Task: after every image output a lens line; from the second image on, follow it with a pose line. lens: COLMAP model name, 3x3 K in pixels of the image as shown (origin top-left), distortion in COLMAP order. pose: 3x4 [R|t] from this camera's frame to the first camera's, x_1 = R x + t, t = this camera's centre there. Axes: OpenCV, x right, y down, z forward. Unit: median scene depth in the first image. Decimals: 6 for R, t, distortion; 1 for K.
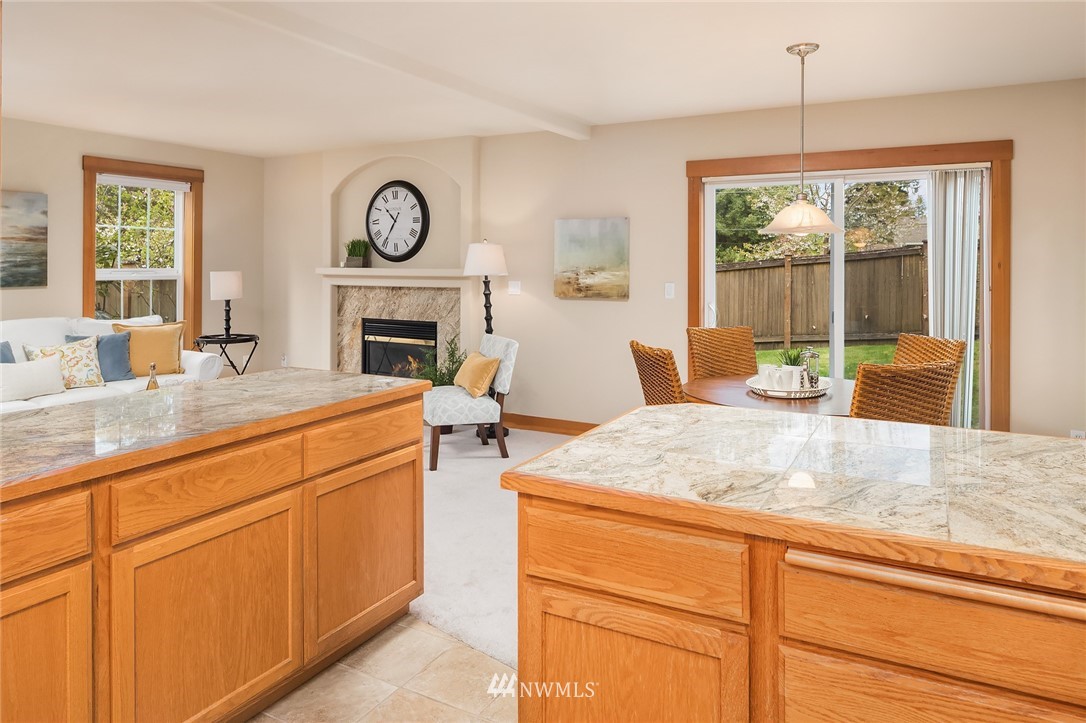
lens RADIAL K [[699.7, 0, 545.0], [0, 699.7, 261.0], [0, 0, 1]] dist [-0.005244, -0.000221]
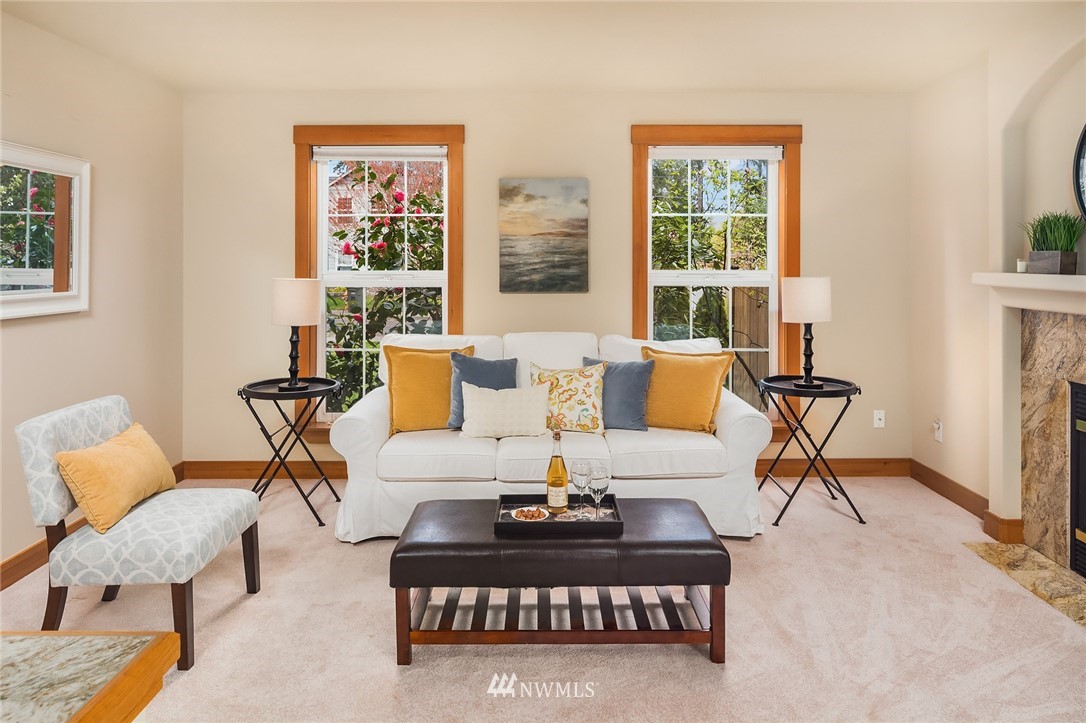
lens RADIAL K [[699.7, 0, 547.6], [0, 699.7, 257.9], [0, 0, 1]] dist [-0.005244, -0.000221]
pose [[0.484921, -0.003707, -0.874550, -0.024626], [0.002937, 0.999992, -0.002611, -0.001344], [0.874553, -0.001303, 0.484929, 0.539256]]
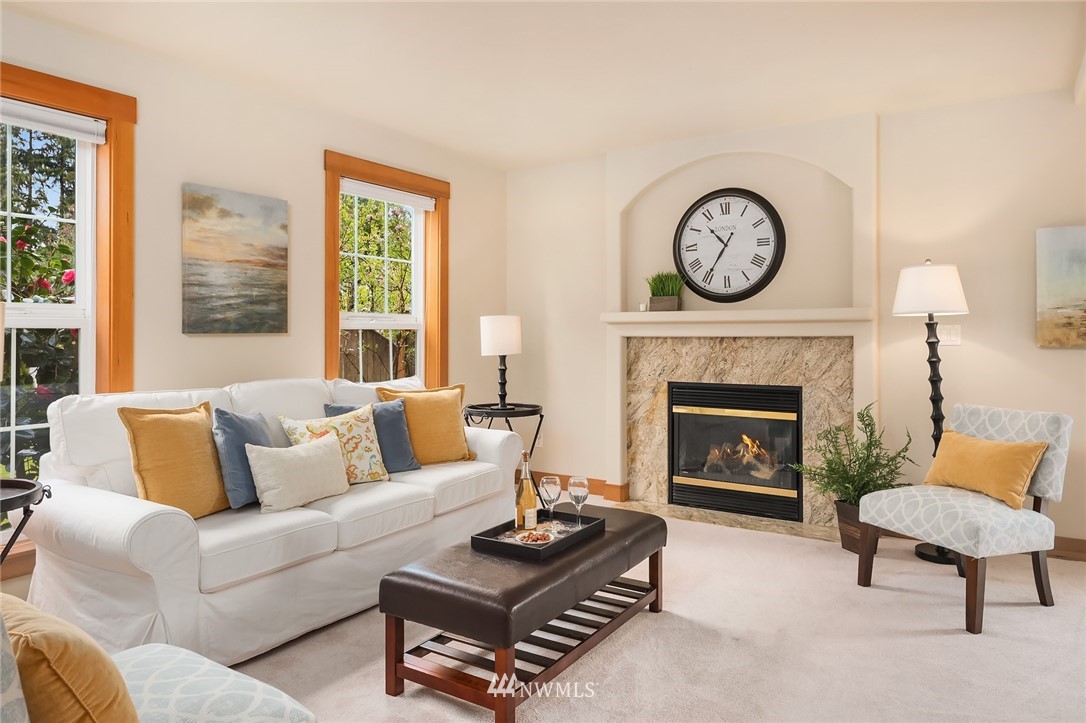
lens RADIAL K [[699.7, 0, 548.3], [0, 699.7, 330.4], [0, 0, 1]] dist [-0.005244, -0.000221]
pose [[0.997359, -0.005171, -0.072451, -0.385750], [0.004965, 0.999983, -0.003021, 0.034898], [0.072465, 0.002653, 0.997367, 0.310880]]
